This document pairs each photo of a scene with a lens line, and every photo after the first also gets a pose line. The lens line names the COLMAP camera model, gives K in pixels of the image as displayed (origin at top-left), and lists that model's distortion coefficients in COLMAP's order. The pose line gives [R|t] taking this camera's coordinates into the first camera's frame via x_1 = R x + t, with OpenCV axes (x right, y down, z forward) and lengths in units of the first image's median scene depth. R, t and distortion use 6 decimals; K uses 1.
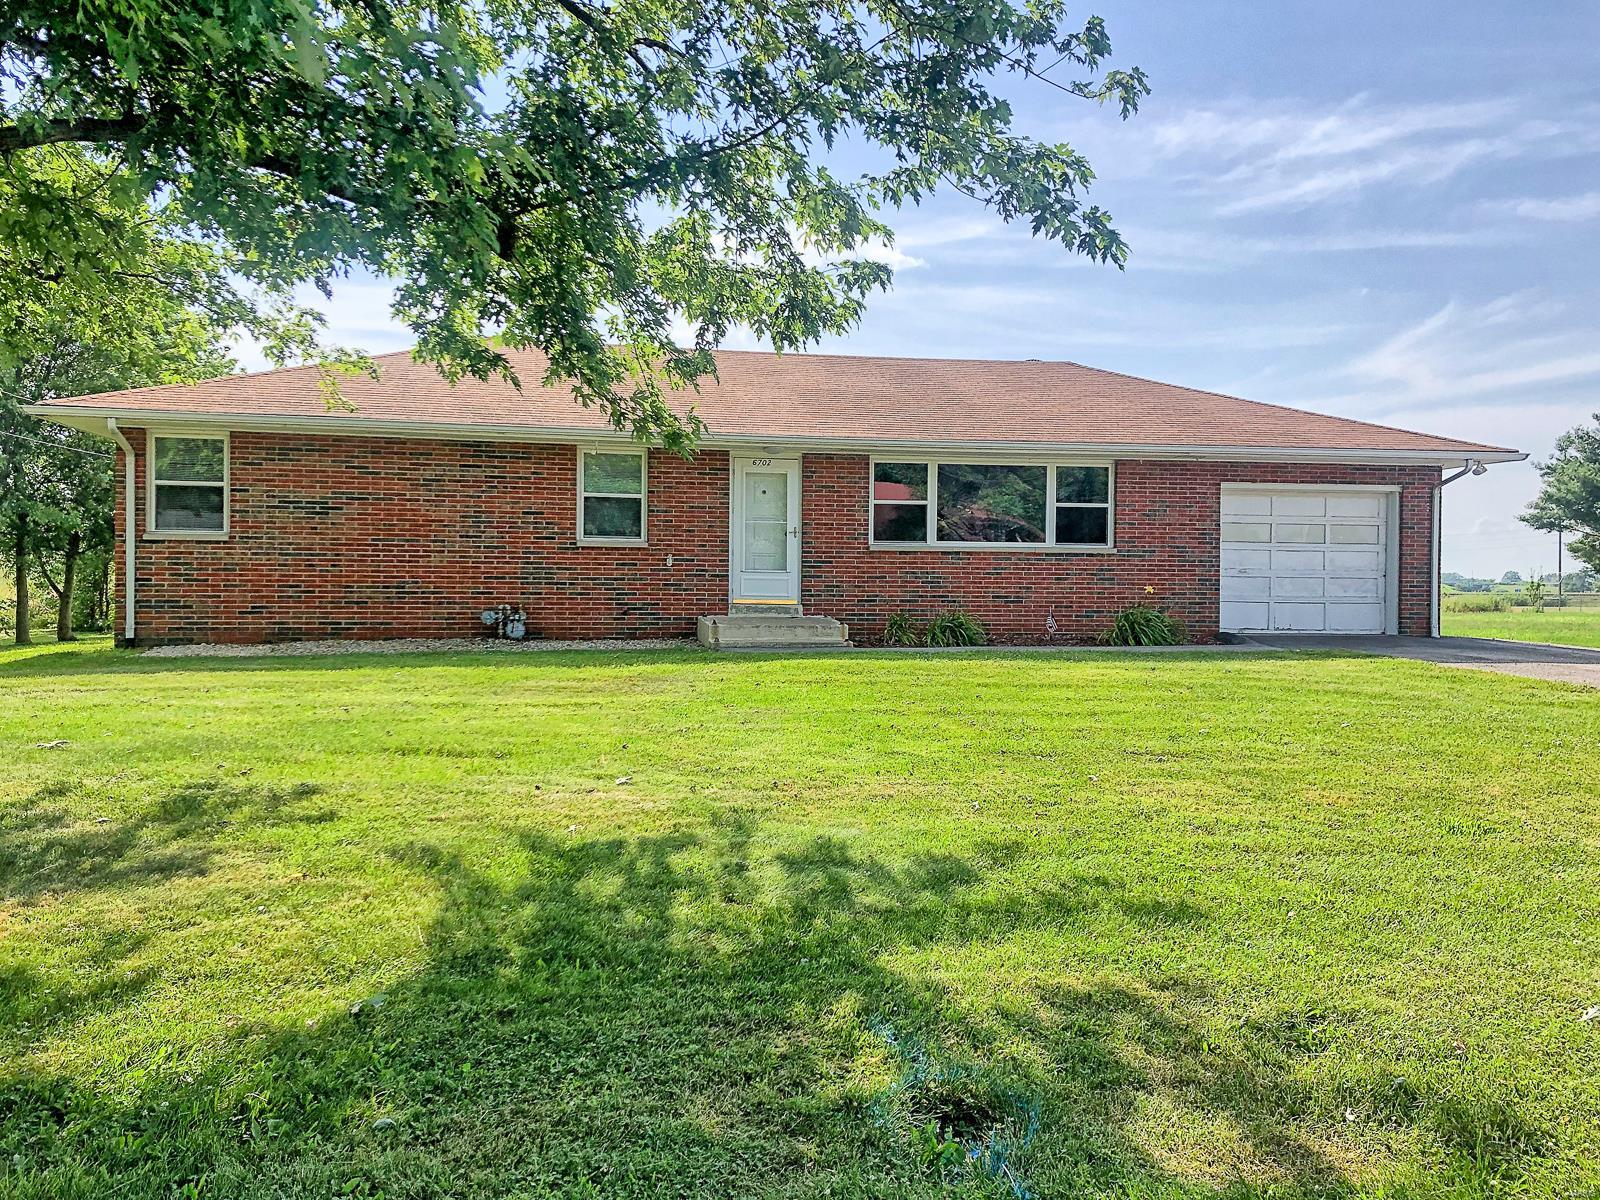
lens RADIAL K [[1290.8, 0, 799.7], [0, 1290.8, 630.5], [0, 0, 1]] dist [0.168026, -0.067306]
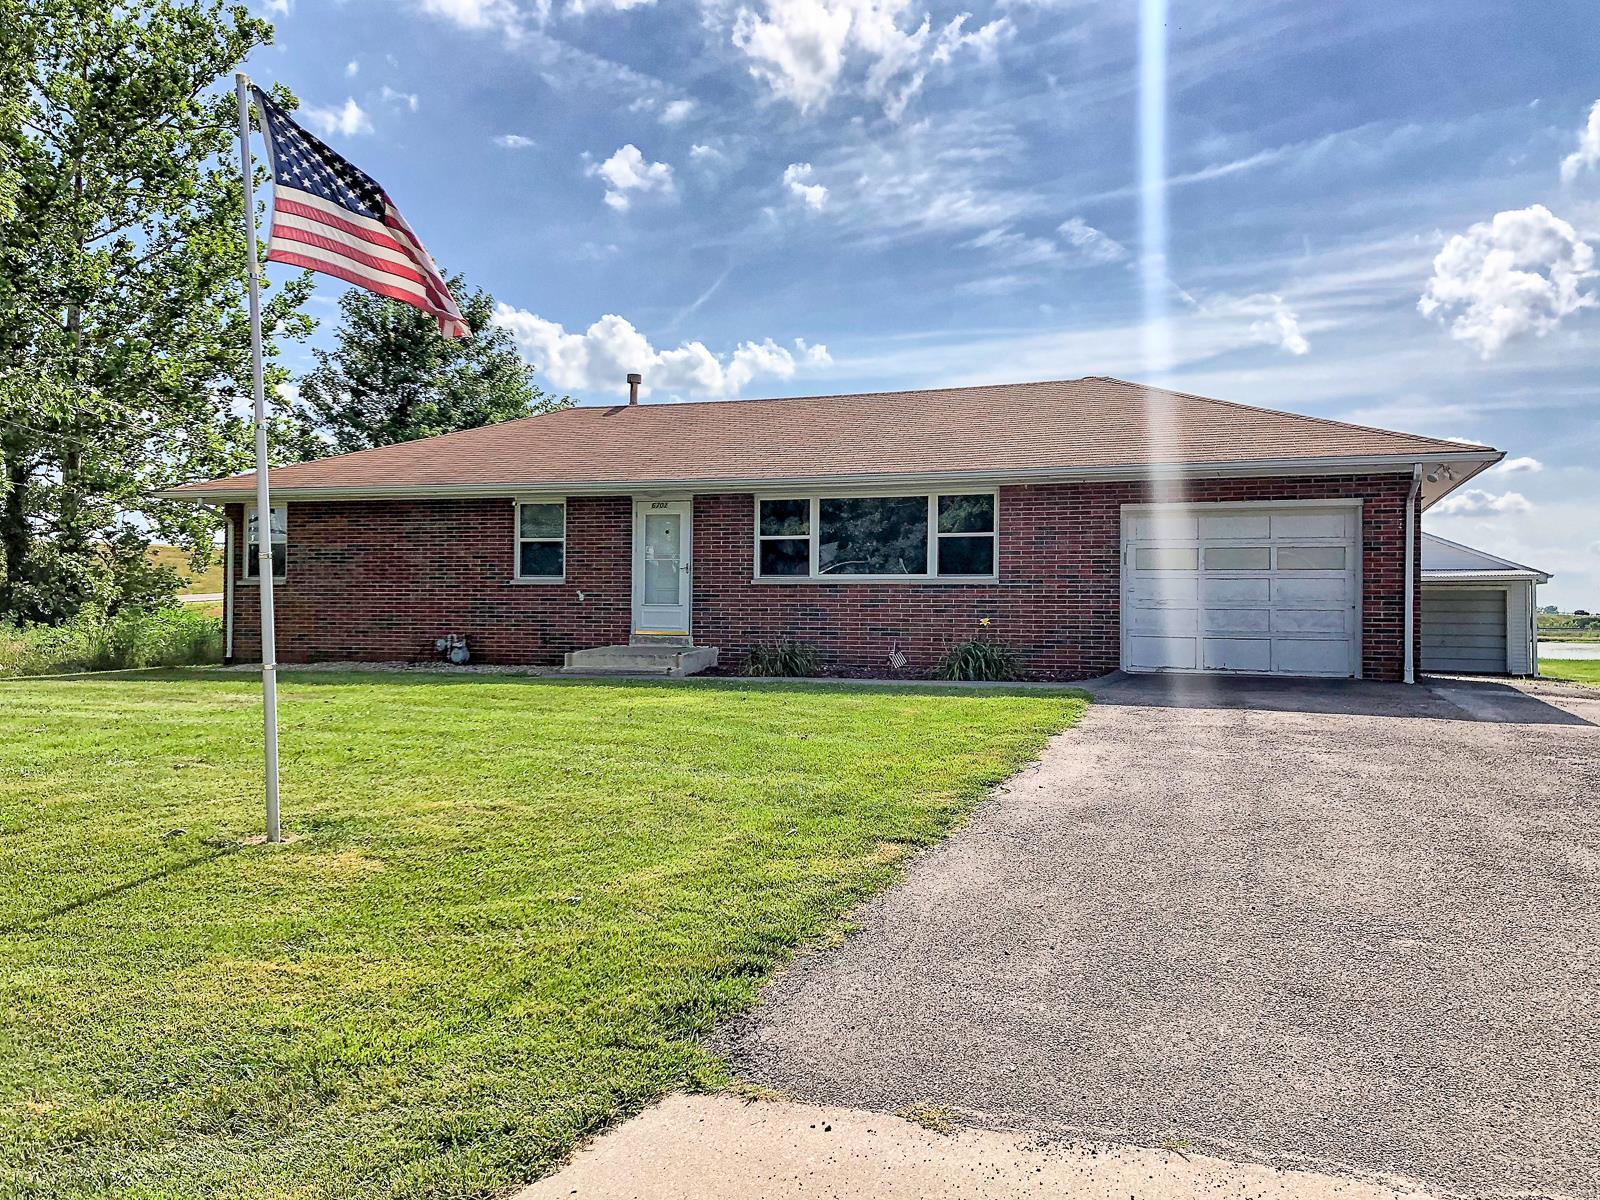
lens RADIAL K [[1290.8, 0, 799.7], [0, 1290.8, 630.5], [0, 0, 1]] dist [0.168026, -0.067306]
pose [[0.858957, 0.003579, -0.512036, 0.628263], [-0.018675, 0.999529, -0.024342, -0.000006], [0.511708, 0.030471, 0.858619, 0.125930]]
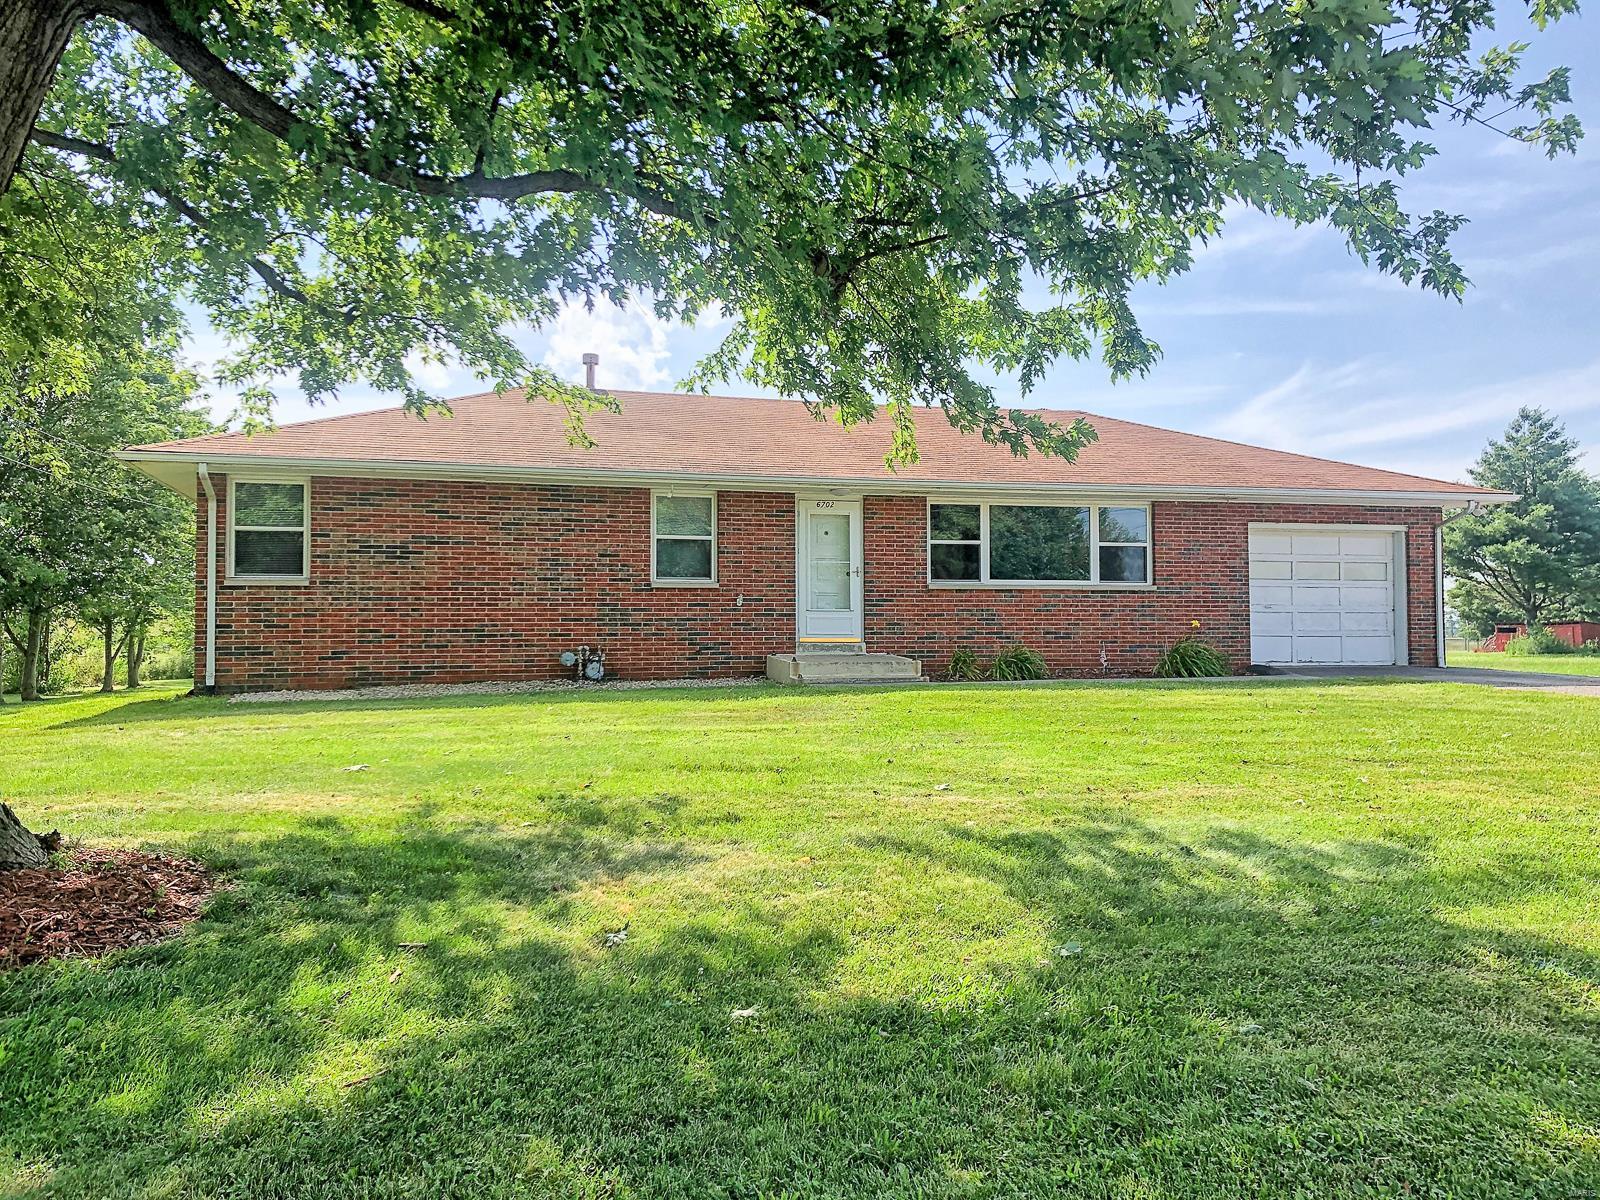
lens RADIAL K [[1290.8, 0, 799.7], [0, 1290.8, 630.5], [0, 0, 1]] dist [0.168026, -0.067306]
pose [[0.995482, -0.013356, 0.094002, -0.146389], [0.017188, 0.999049, -0.040074, 0.010666], [-0.093378, 0.041509, 0.994765, -0.012958]]
